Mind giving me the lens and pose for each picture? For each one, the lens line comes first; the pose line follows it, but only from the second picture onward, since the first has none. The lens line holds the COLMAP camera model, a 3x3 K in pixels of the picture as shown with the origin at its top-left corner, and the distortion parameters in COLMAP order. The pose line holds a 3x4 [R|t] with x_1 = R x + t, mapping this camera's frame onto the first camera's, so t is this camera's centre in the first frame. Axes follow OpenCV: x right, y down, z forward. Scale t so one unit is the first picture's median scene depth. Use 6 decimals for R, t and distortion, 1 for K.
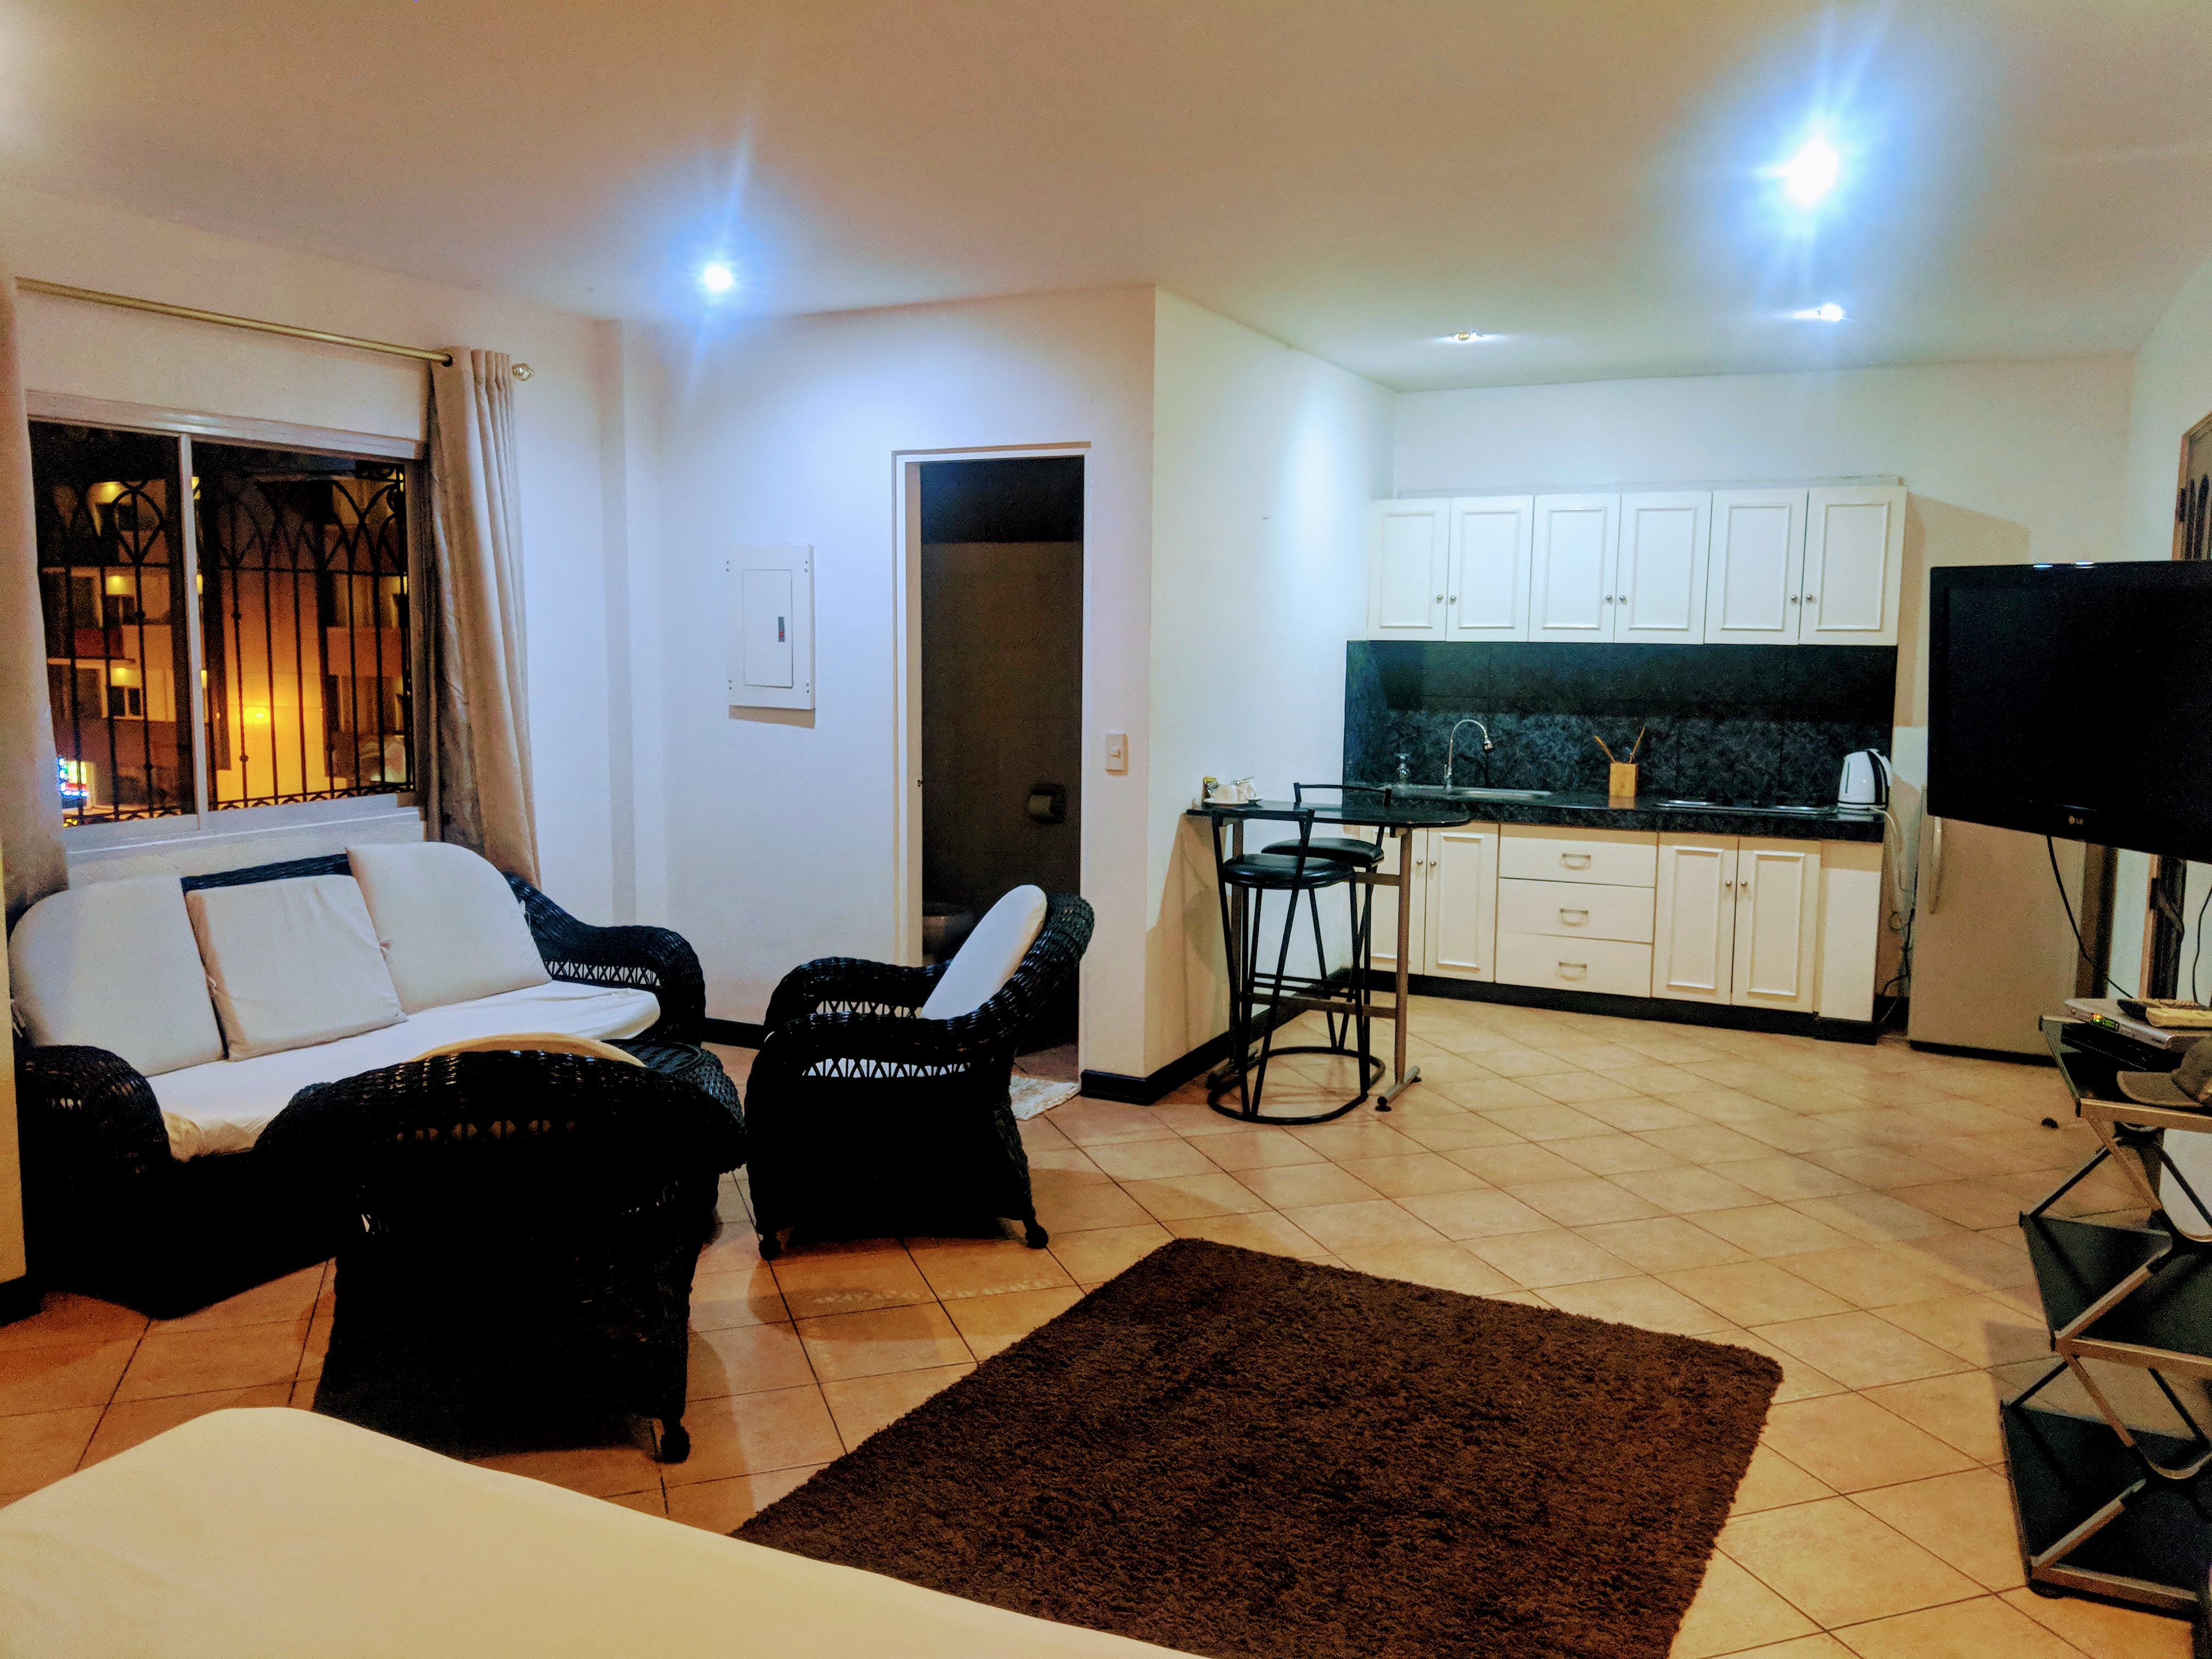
lens RADIAL K [[1688.5, 0, 1102.4], [0, 1688.5, 833.9], [0, 0, 1]] dist [-0.007915, -0.008207]
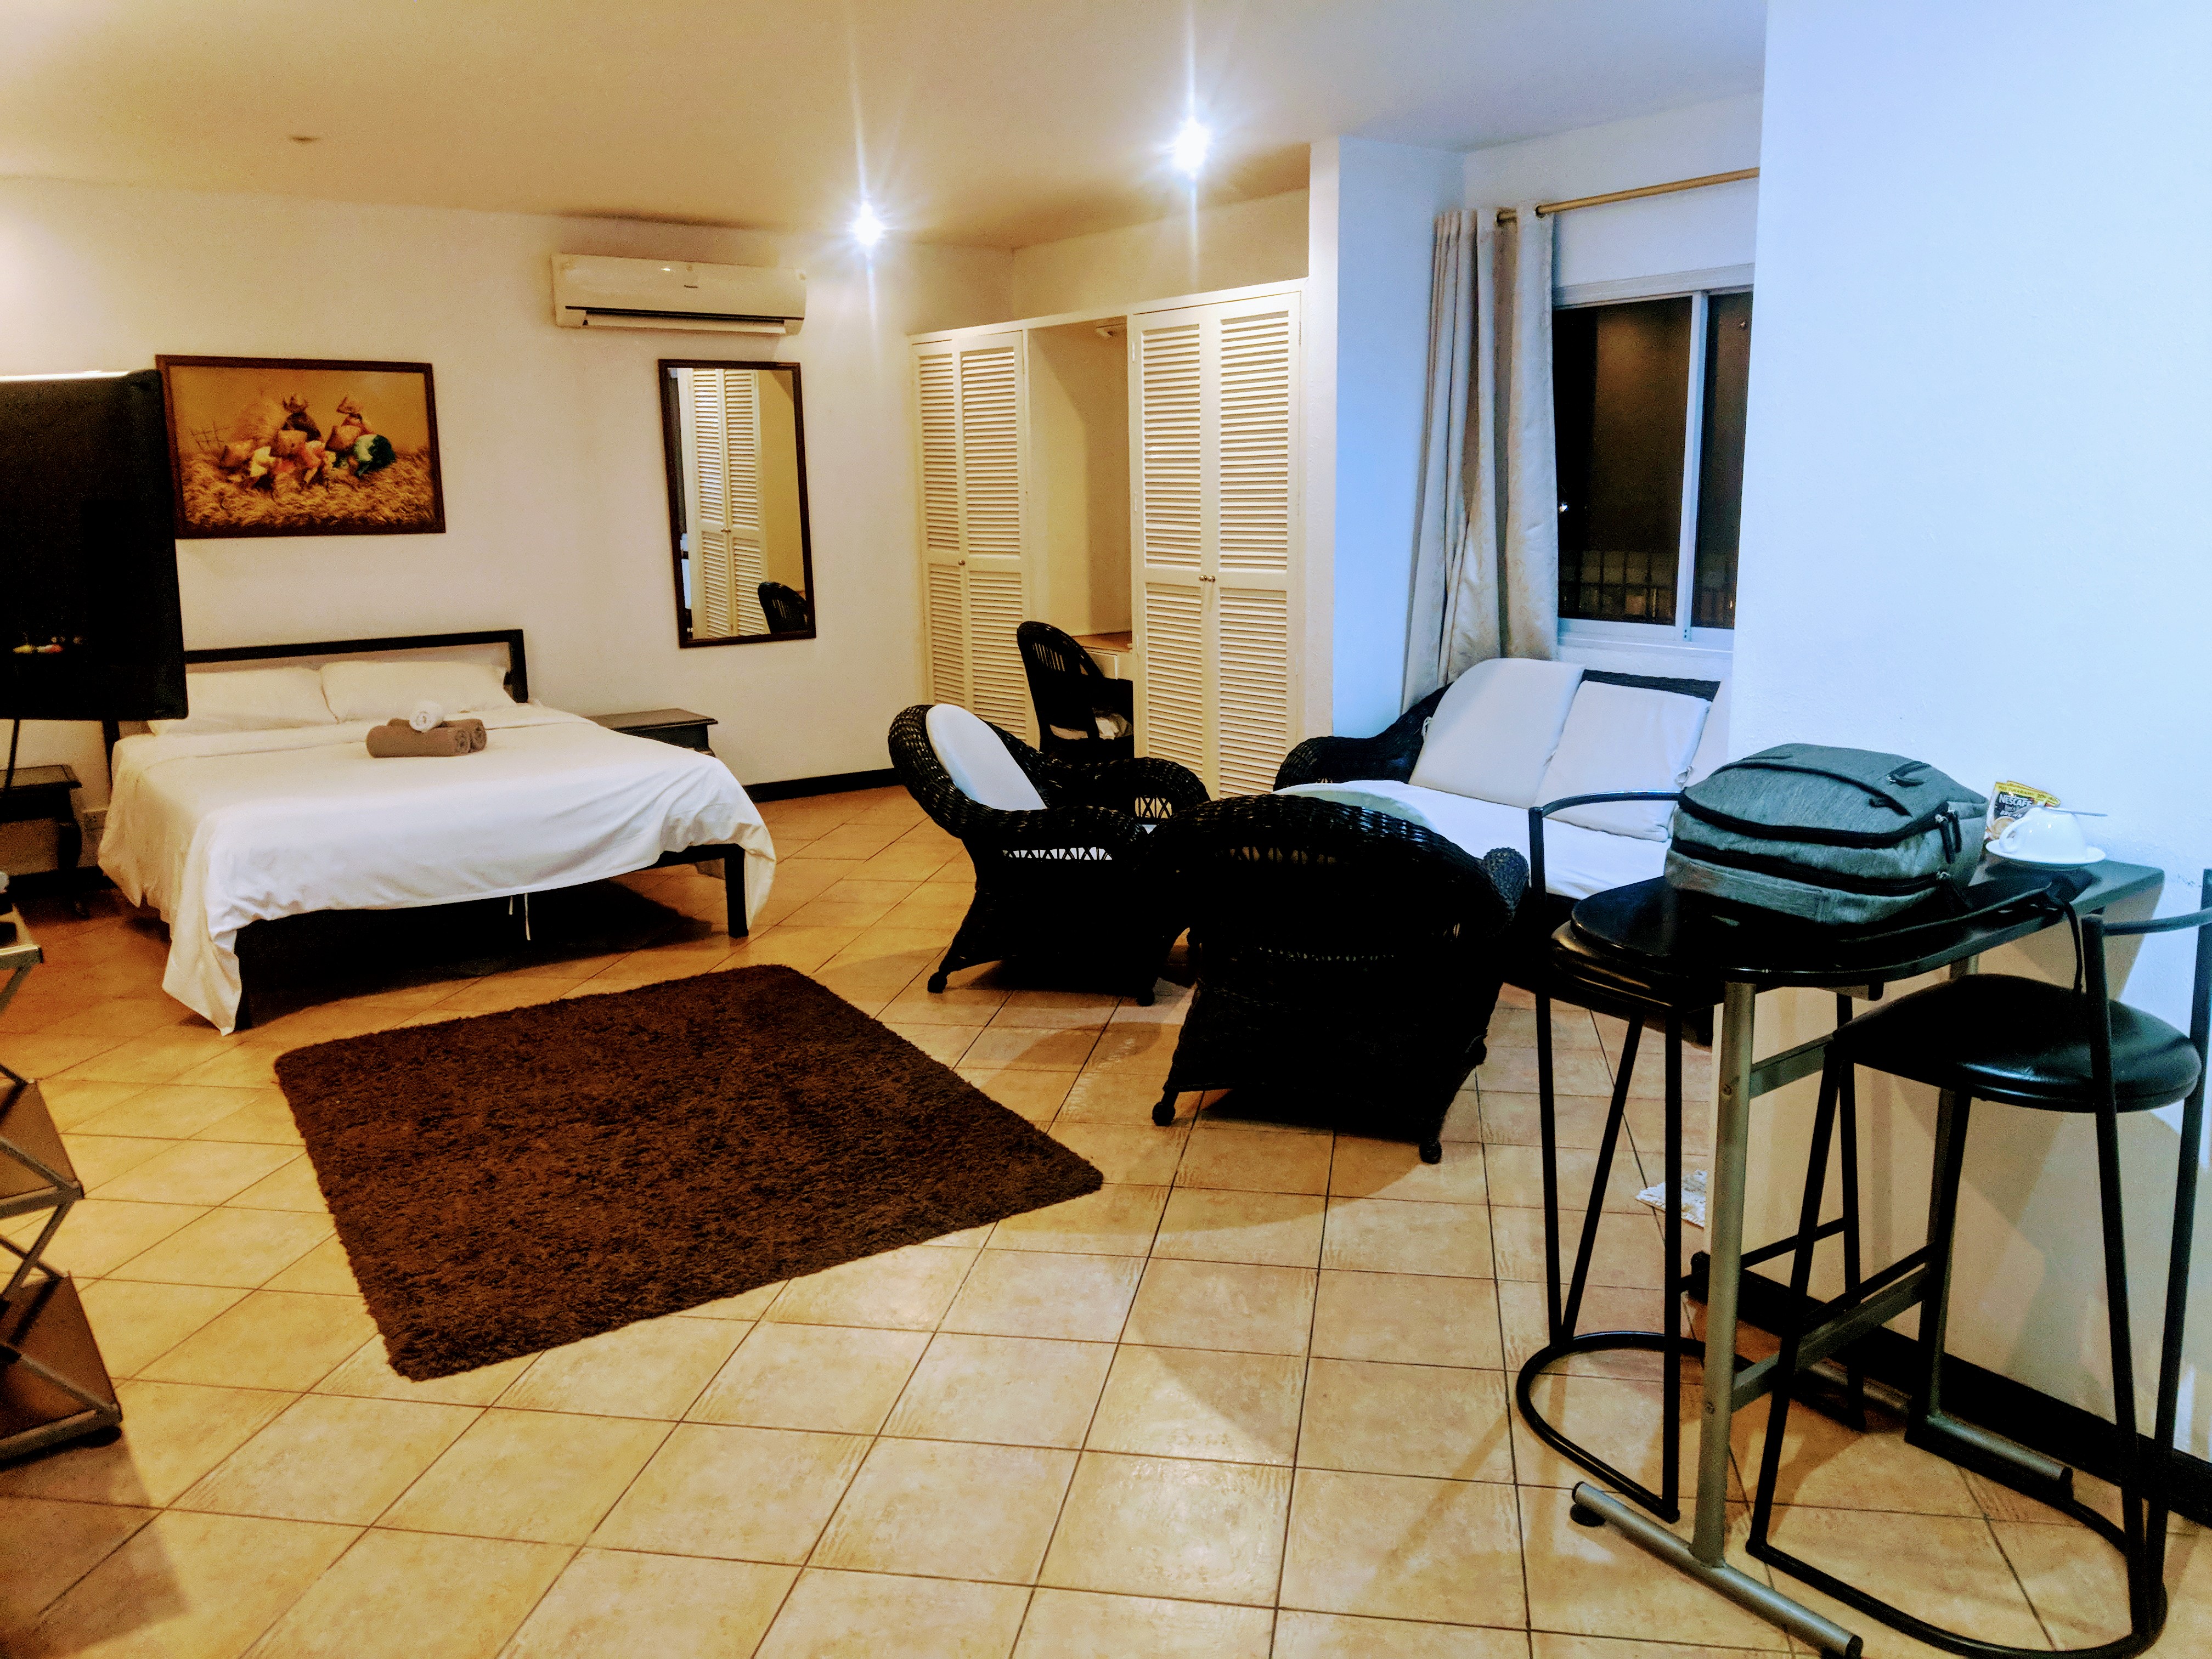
lens RADIAL K [[1688.5, 0, 1105.0], [0, 1688.5, 812.5], [0, 0, 1]] dist [-0.007915, -0.008207]
pose [[-0.470328, 0.171554, -0.865656, 0.872804], [-0.112975, 0.961147, 0.251859, -0.177093], [0.875230, 0.216254, -0.432673, 1.544297]]
